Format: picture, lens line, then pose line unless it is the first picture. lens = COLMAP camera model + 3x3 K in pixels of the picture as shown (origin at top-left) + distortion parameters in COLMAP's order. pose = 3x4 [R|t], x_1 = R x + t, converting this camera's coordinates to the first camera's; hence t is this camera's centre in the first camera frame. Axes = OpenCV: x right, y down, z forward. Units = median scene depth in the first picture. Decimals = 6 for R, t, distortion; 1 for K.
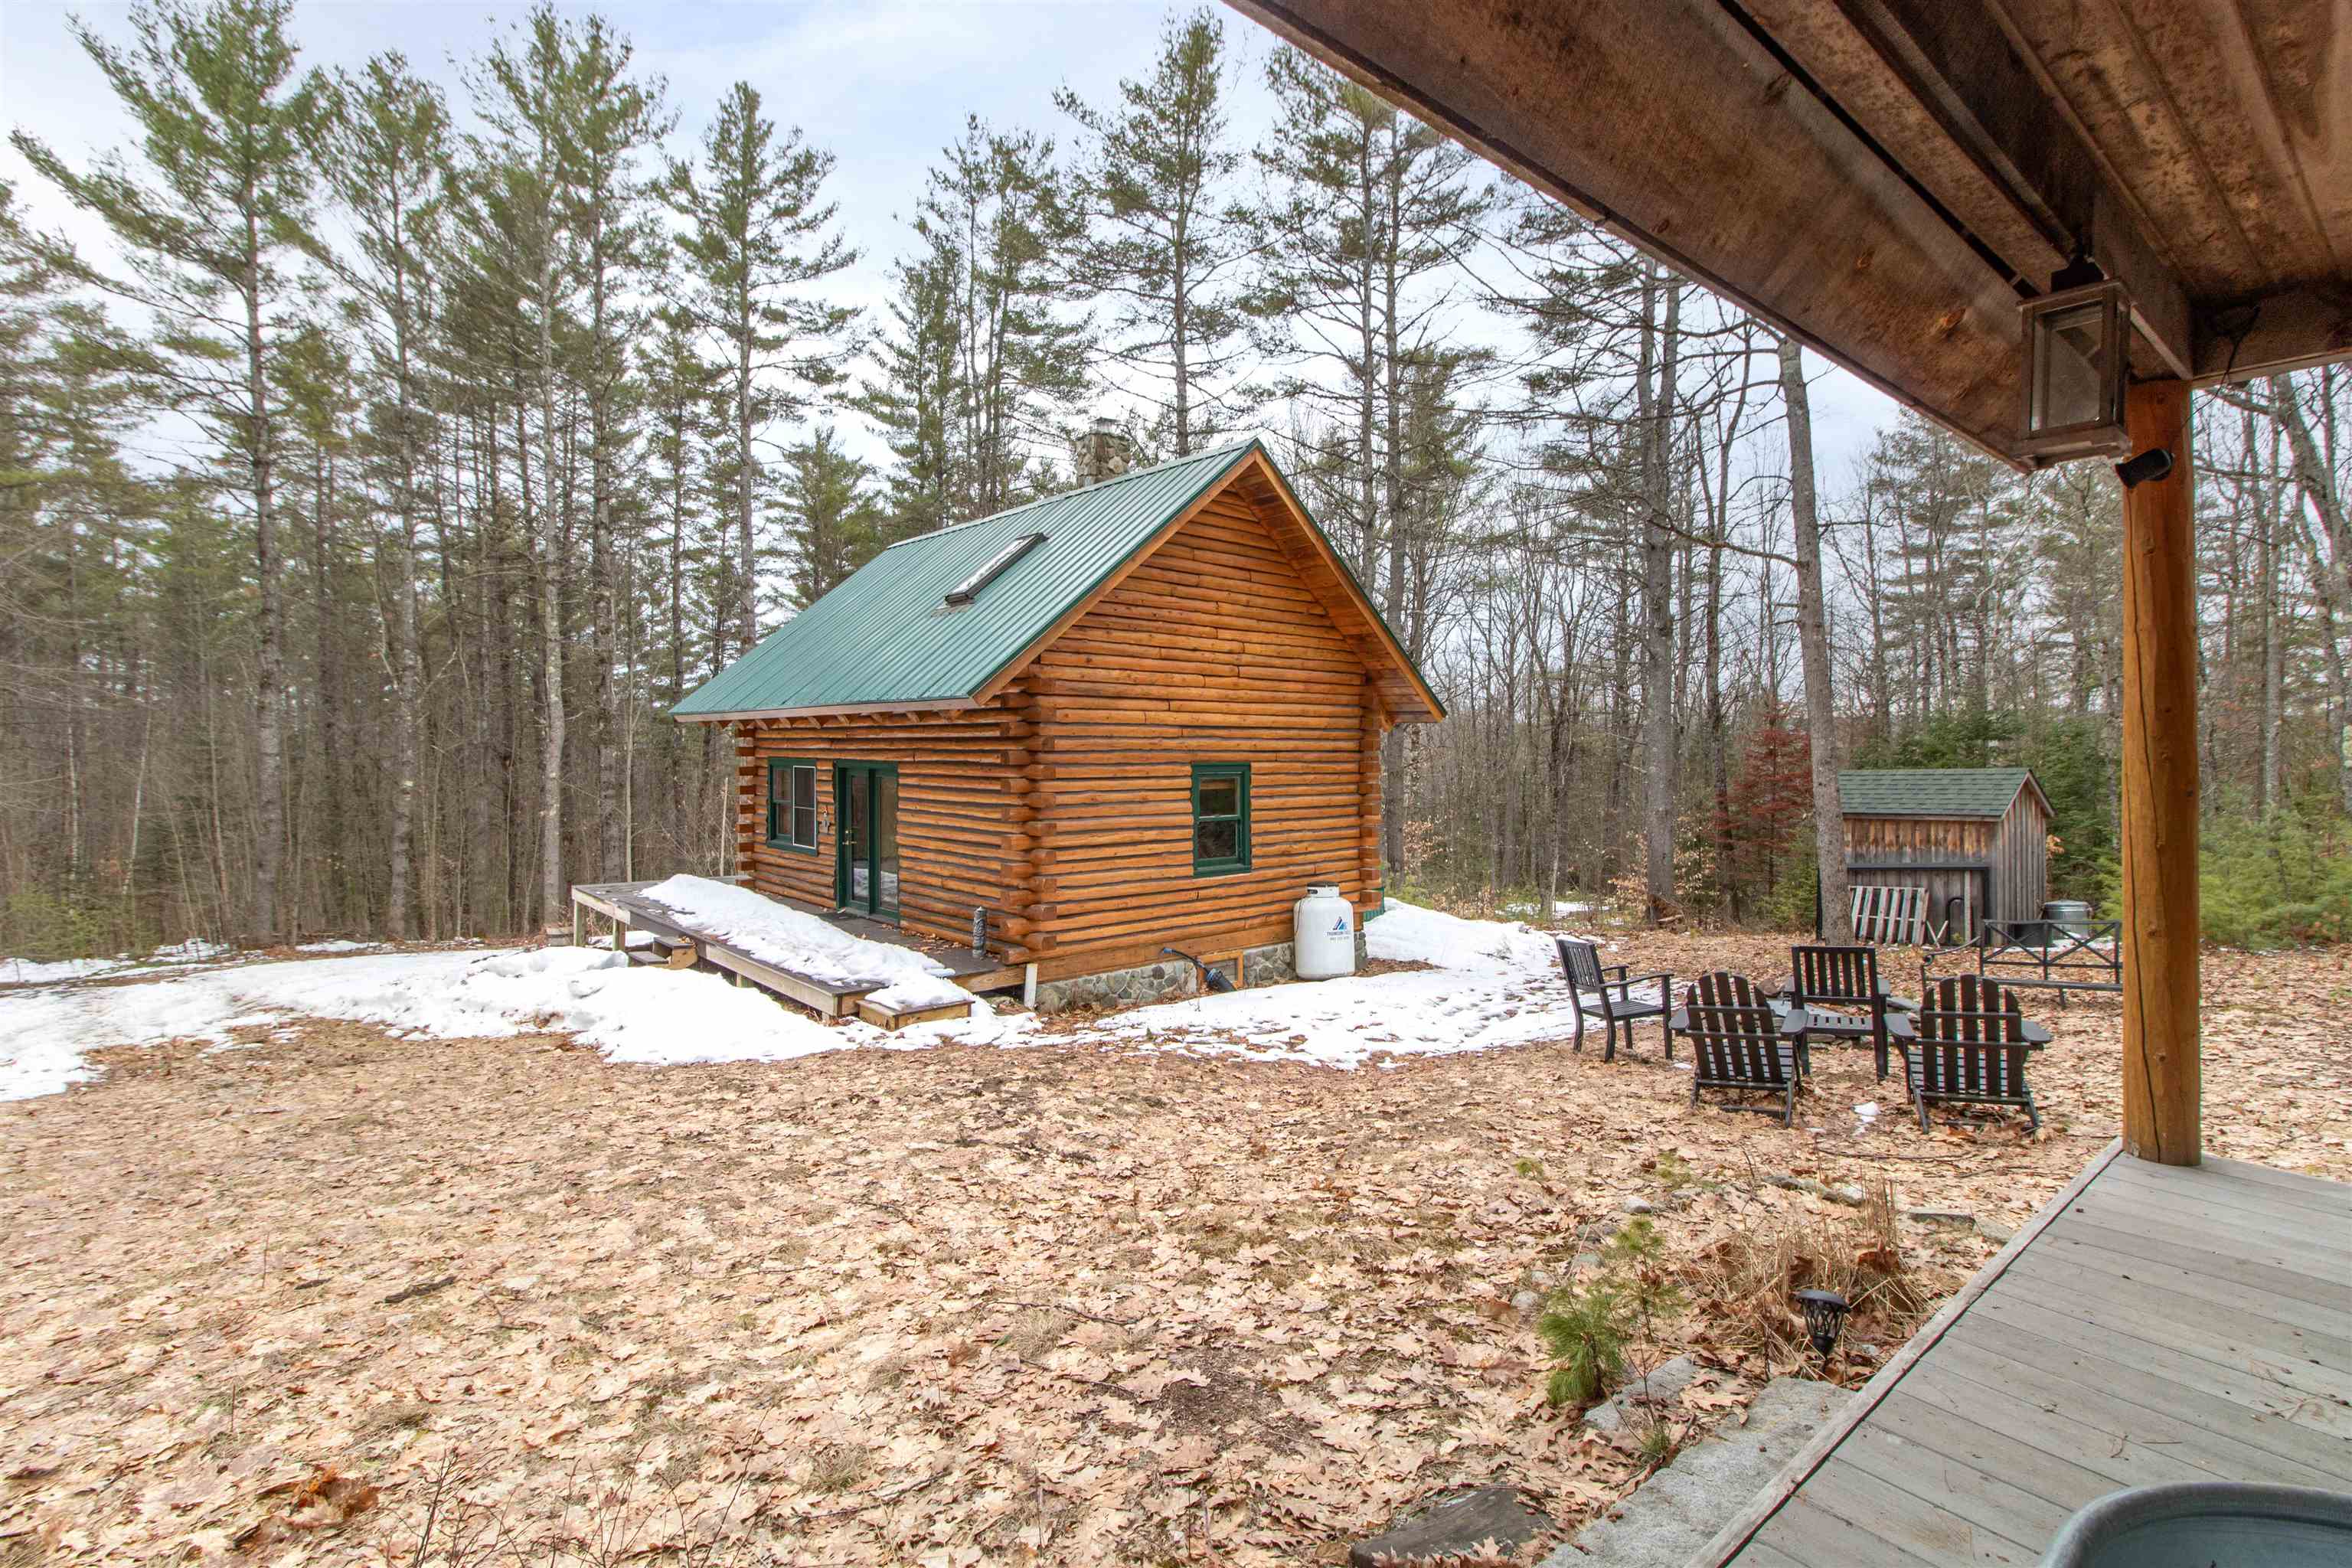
lens RADIAL K [[1093.2, 0, 1179.6], [0, 1093.2, 770.9], [0, 0, 1]] dist [0.003978, -0.000728]
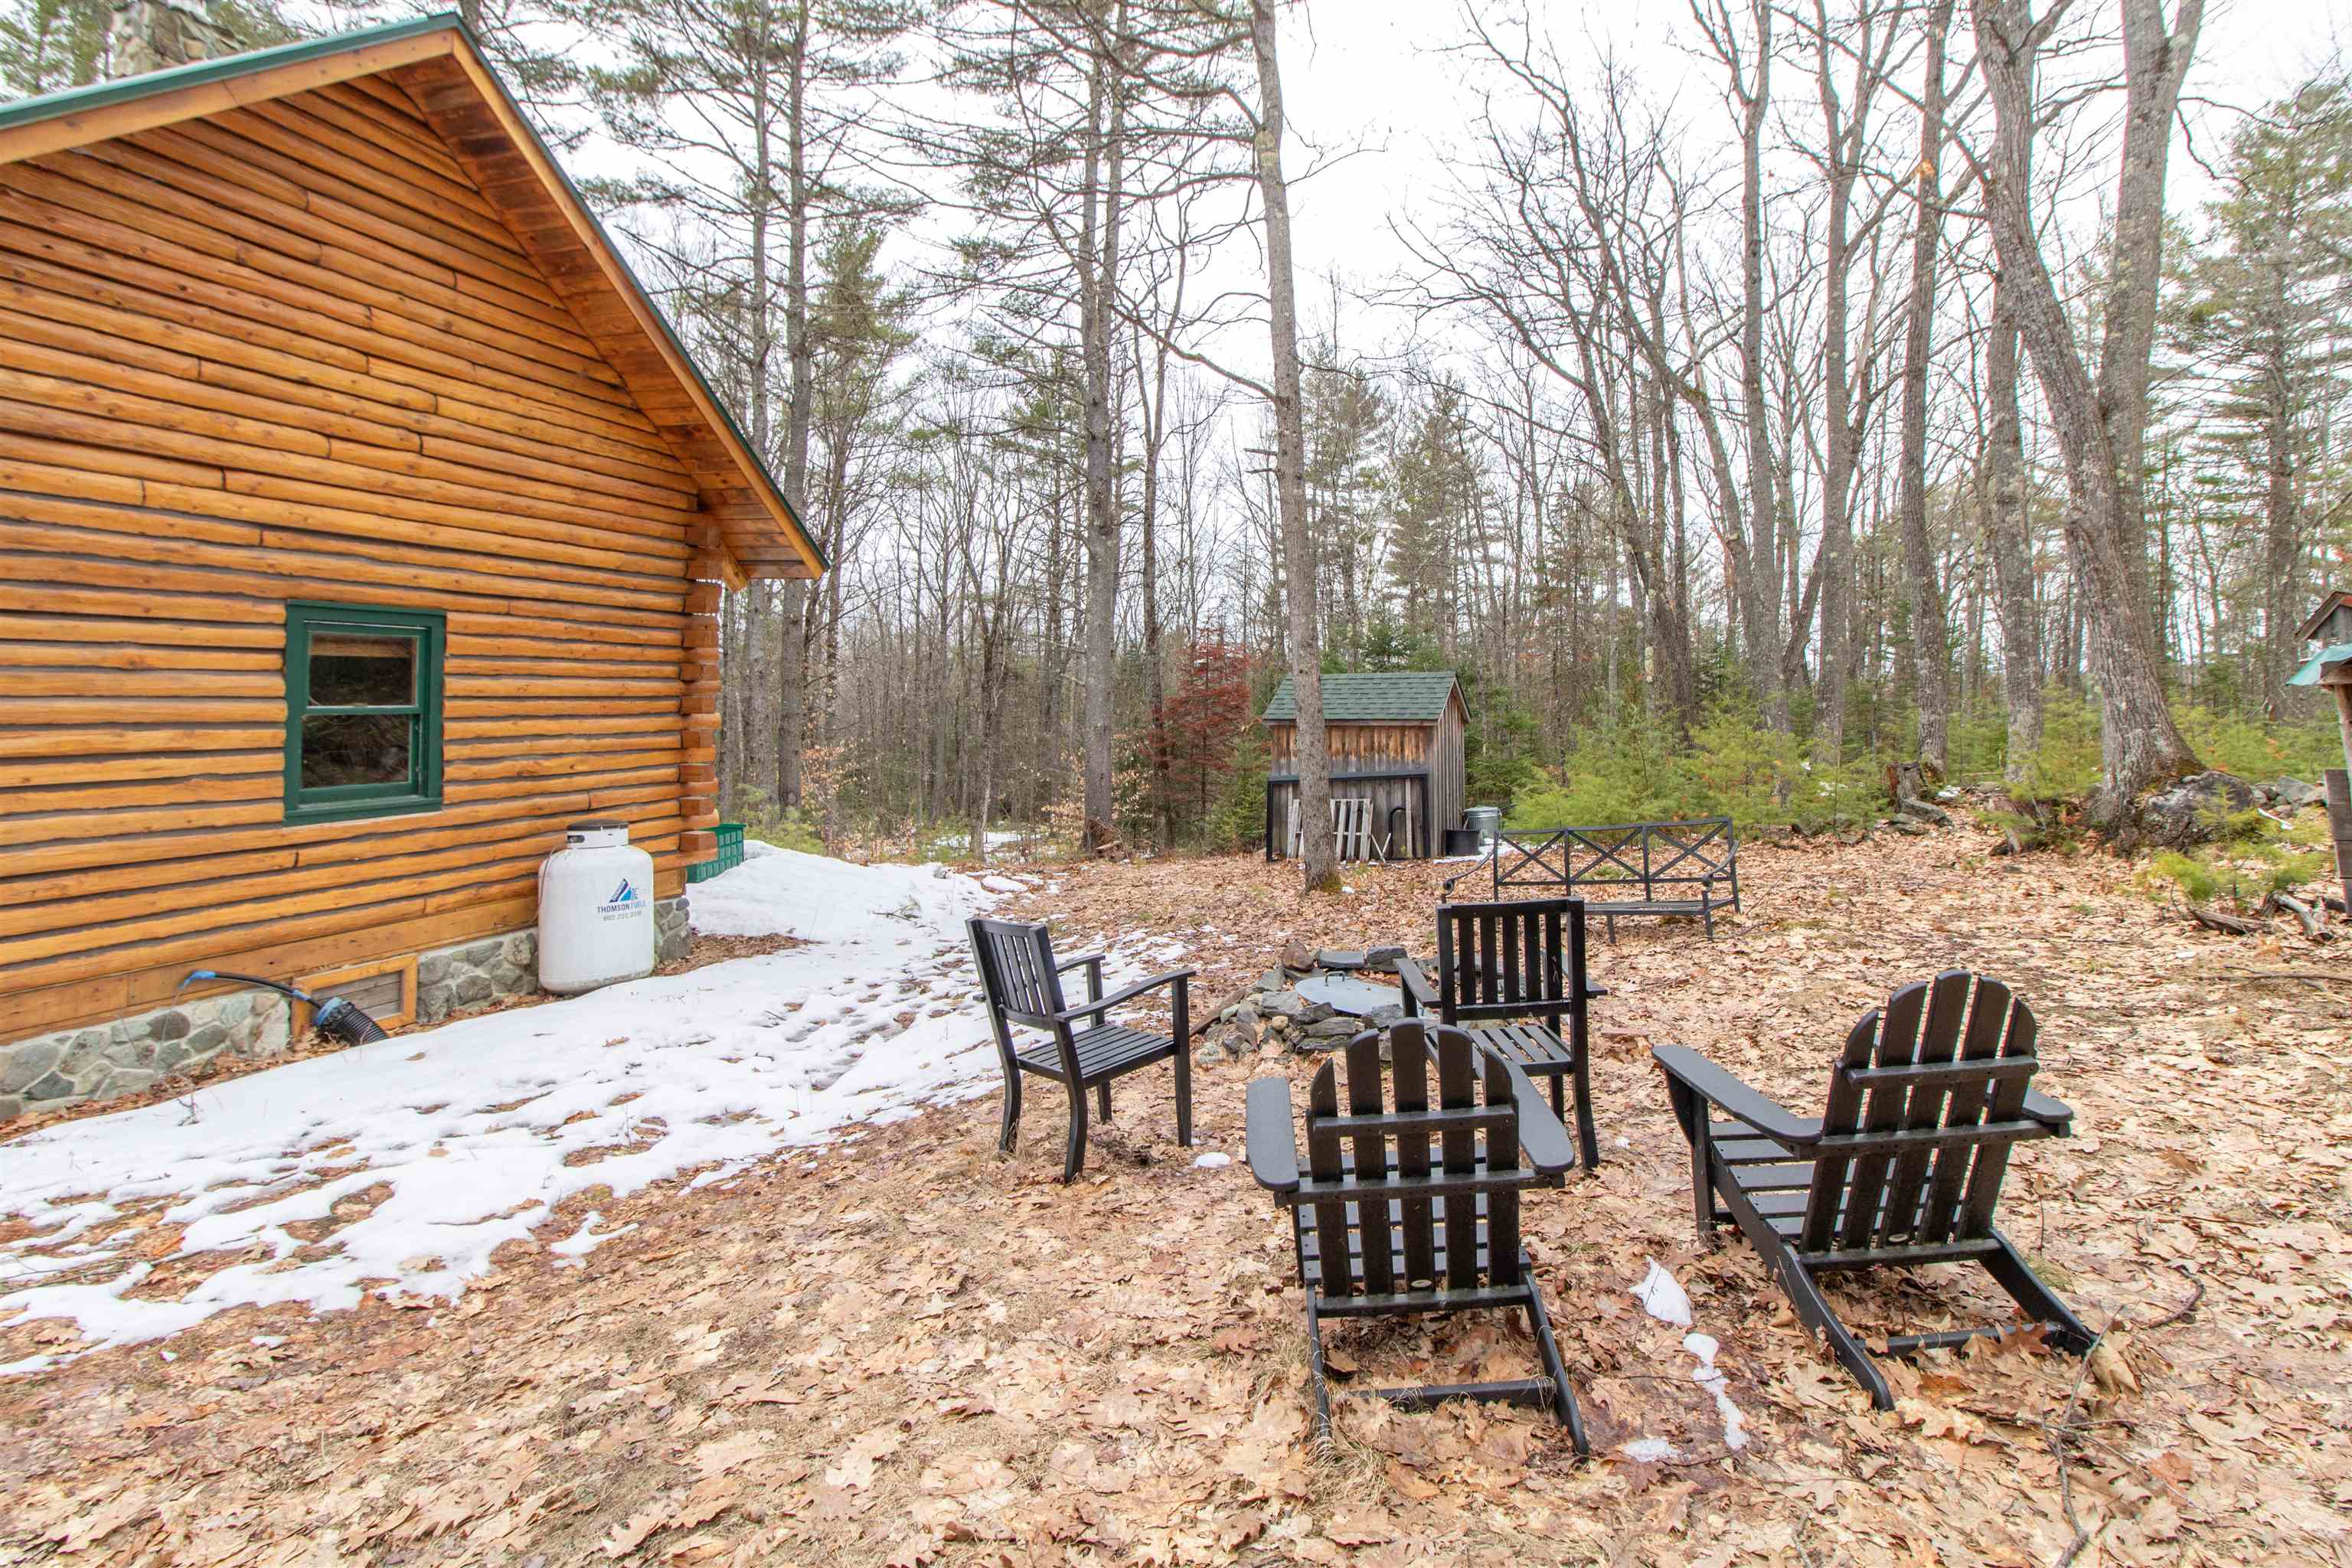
lens RADIAL K [[1093.2, 0, 1231.8], [0, 1093.2, 705.9], [0, 0, 1]] dist [0.003978, -0.000728]
pose [[0.853118, 0.009899, 0.521625, 0.112060], [-0.010343, 0.999944, -0.002059, 0.035798], [-0.521616, -0.003639, 0.853173, 0.309874]]
